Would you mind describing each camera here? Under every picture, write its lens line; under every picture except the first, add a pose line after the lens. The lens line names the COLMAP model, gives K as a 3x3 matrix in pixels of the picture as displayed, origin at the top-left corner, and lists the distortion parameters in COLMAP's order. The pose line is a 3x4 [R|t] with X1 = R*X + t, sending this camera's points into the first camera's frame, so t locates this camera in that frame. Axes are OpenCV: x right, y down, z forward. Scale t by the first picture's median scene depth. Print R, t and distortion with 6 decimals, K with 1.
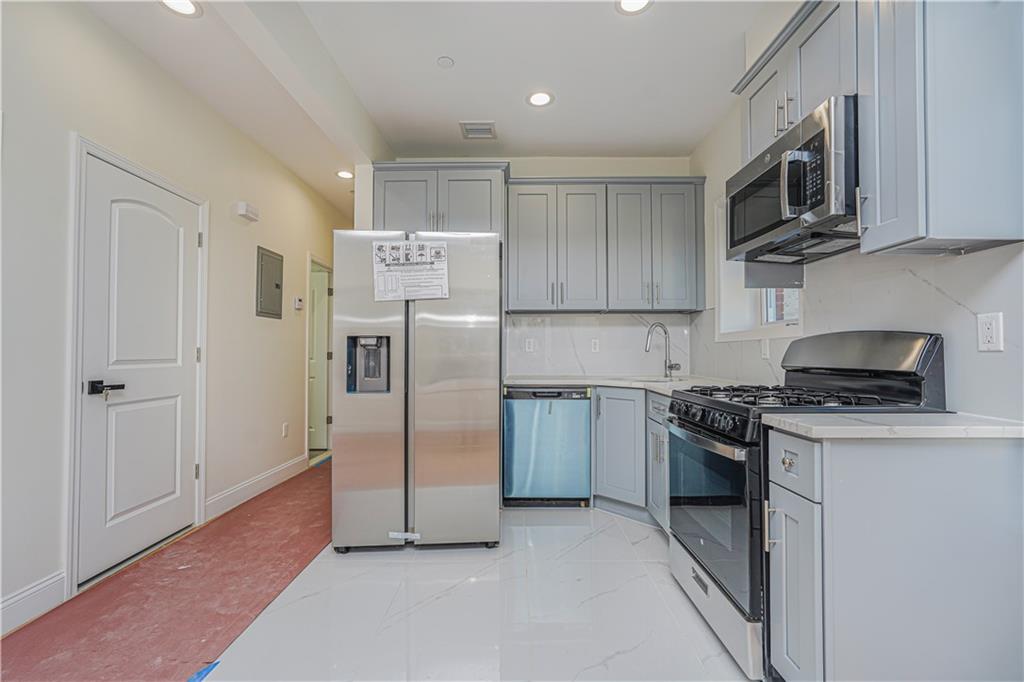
lens RADIAL K [[453.9, 0, 511.6], [0, 453.9, 341.0], [0, 0, 1]] dist [-0.017217, 0.007676]
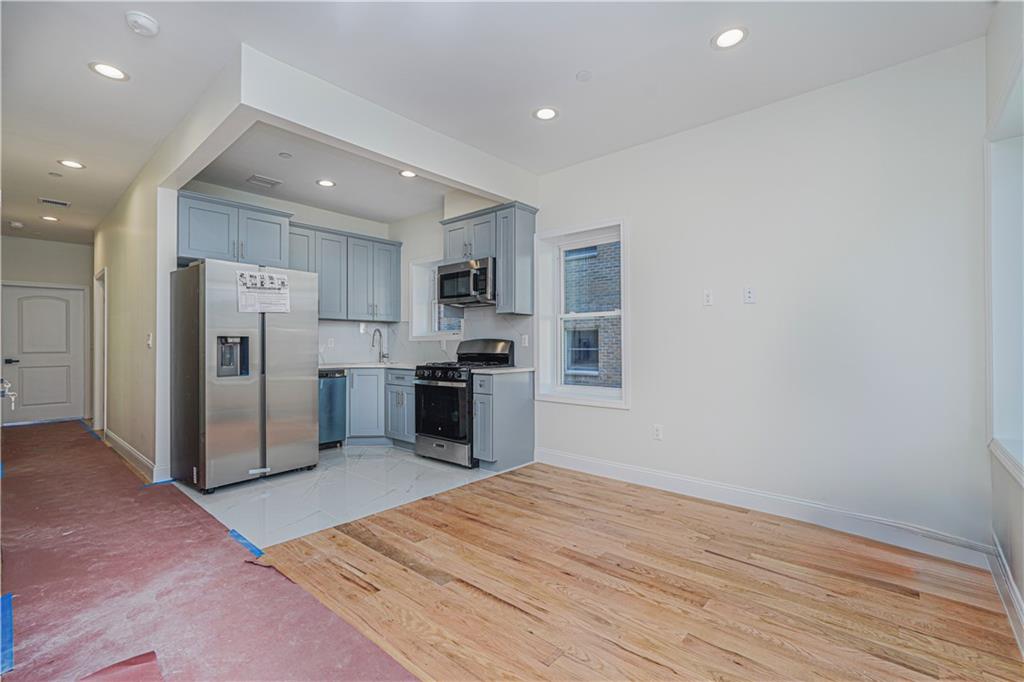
lens RADIAL K [[453.9, 0, 525.2], [0, 453.9, 342.6], [0, 0, 1]] dist [-0.017217, 0.007676]
pose [[0.630444, 0.005201, 0.776218, -0.834142], [-0.016941, 0.999832, 0.007061, -0.017127], [-0.776050, -0.017601, 0.630425, -0.602732]]
